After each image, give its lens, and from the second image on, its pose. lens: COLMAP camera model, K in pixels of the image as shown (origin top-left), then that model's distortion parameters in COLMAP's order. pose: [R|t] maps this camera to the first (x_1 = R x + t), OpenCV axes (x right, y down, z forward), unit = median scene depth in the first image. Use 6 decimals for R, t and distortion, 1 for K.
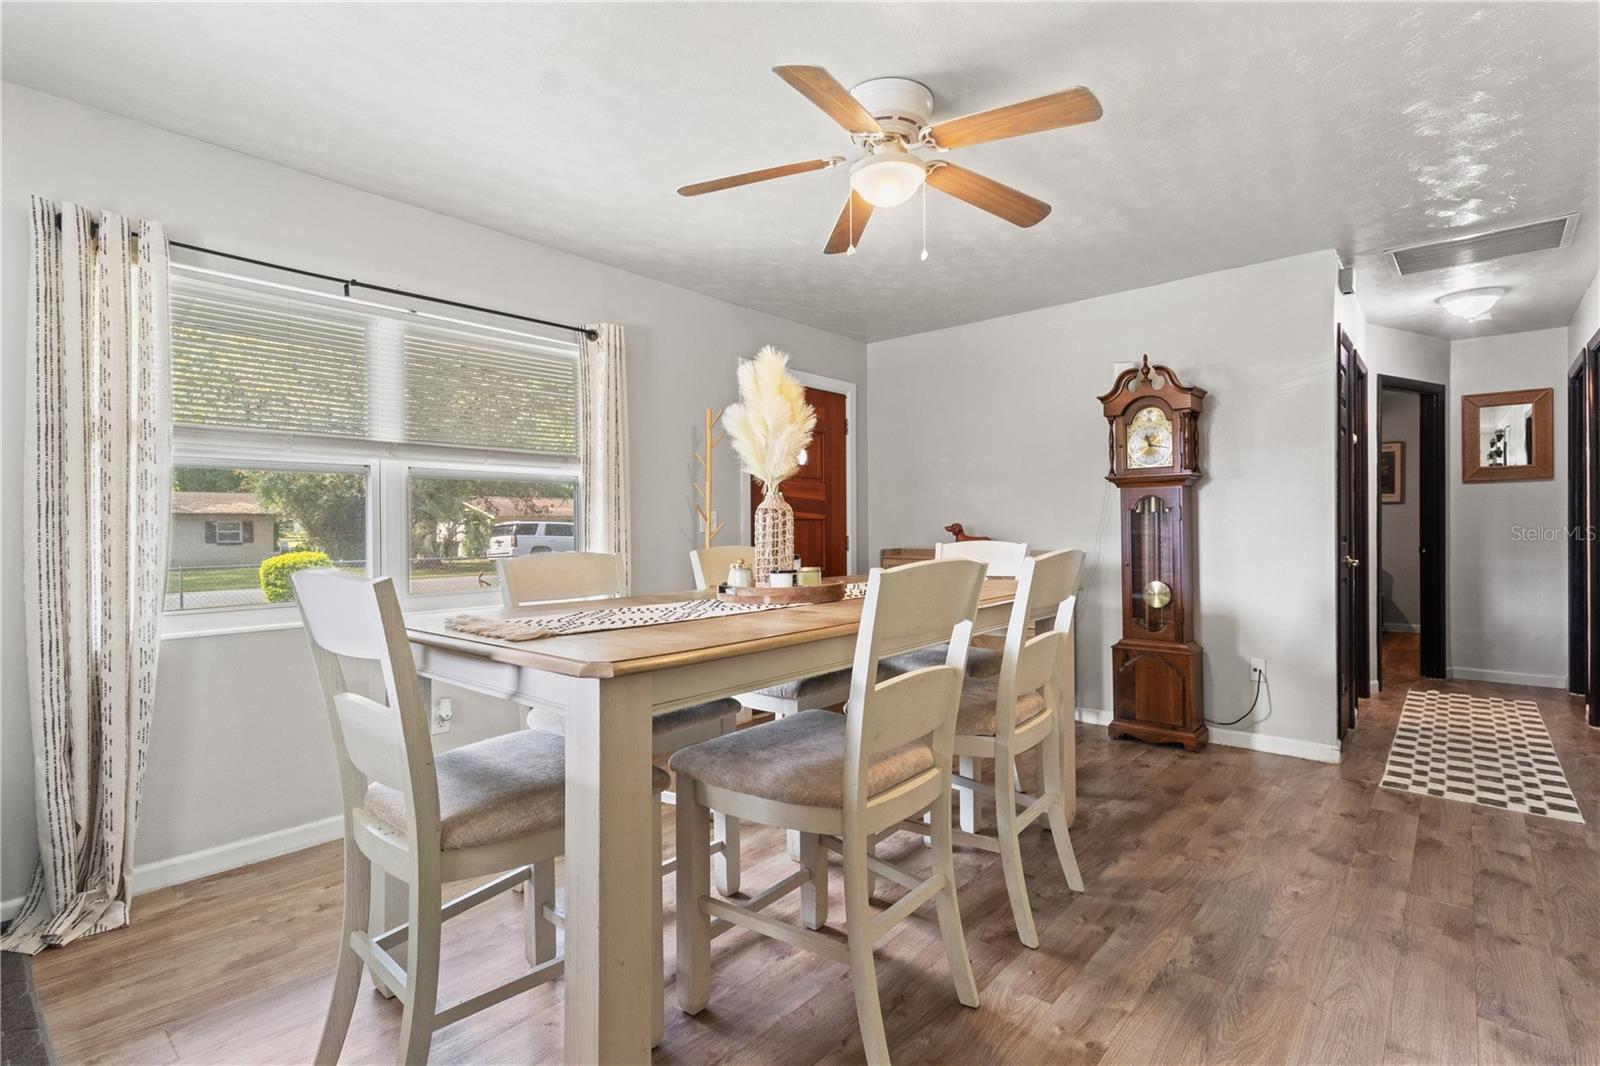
lens RADIAL K [[735.5, 0, 793.0], [0, 735.5, 528.8], [0, 0, 1]] dist [0.000717, -0.000074]
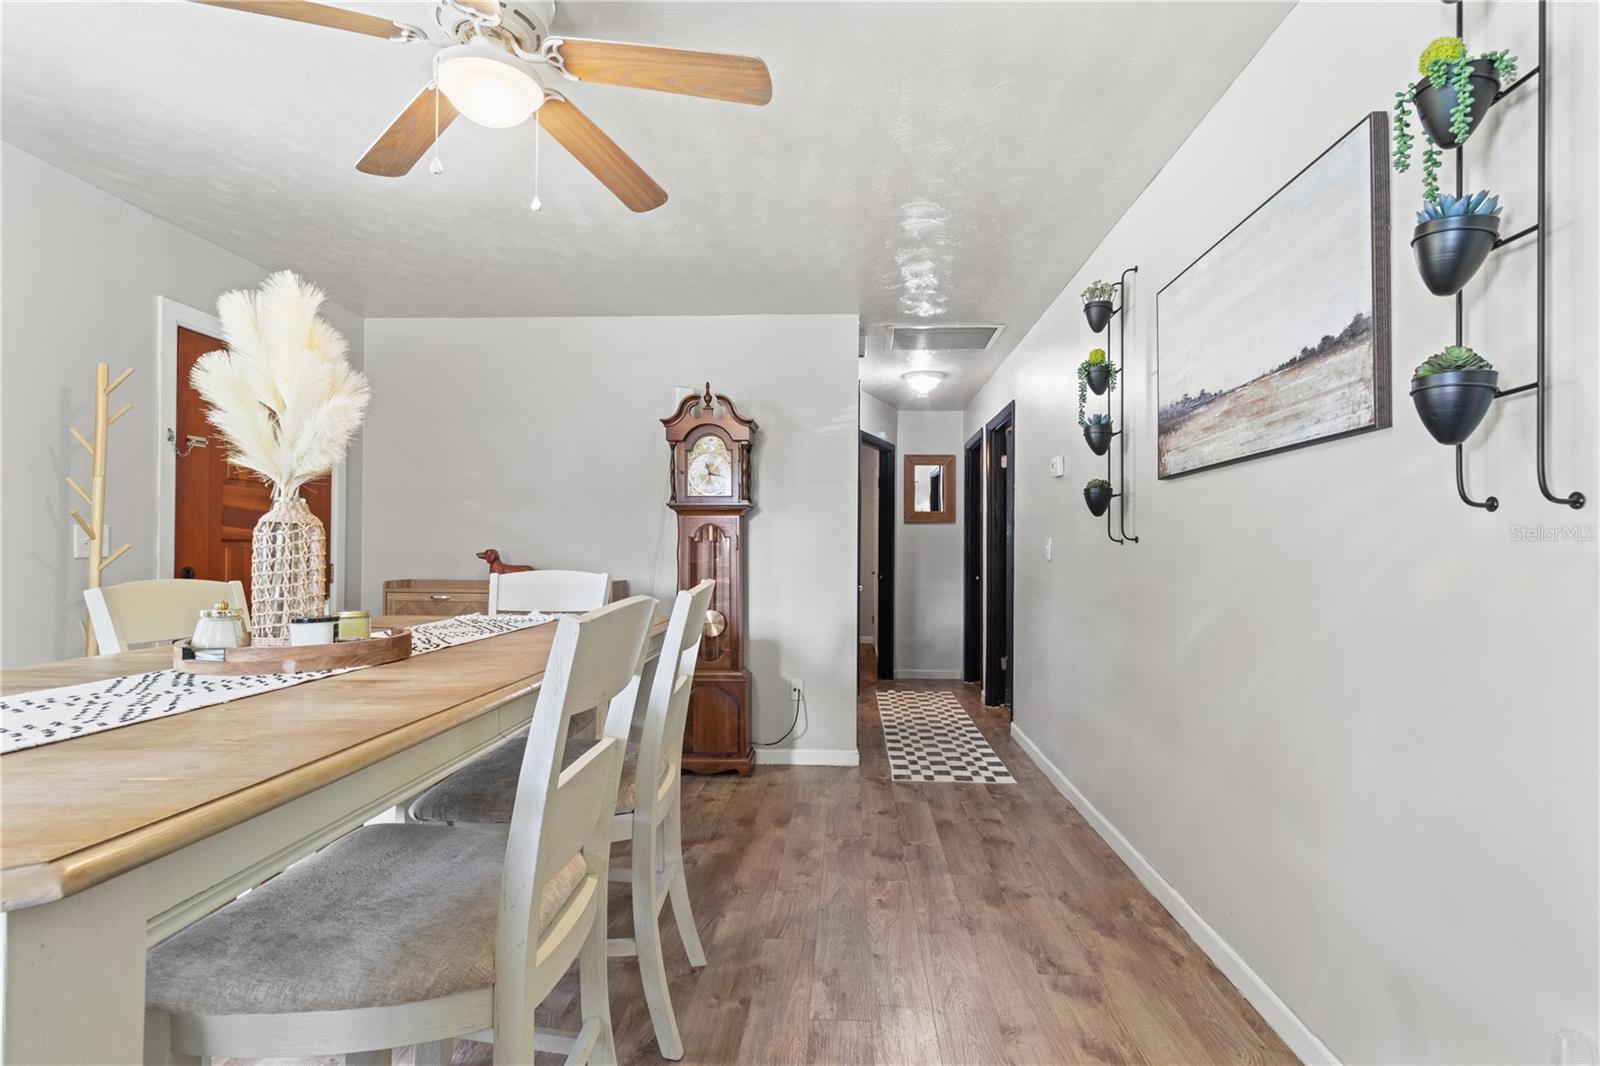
lens RADIAL K [[761.0, 0, 807.8], [0, 761.0, 544.4], [0, 0, 1]] dist [0.001985, 0.000220]
pose [[0.776094, 0.018702, 0.630340, -0.069061], [-0.009075, 0.999788, -0.018491, -0.000074], [-0.630552, 0.008630, 0.776099, 0.137442]]
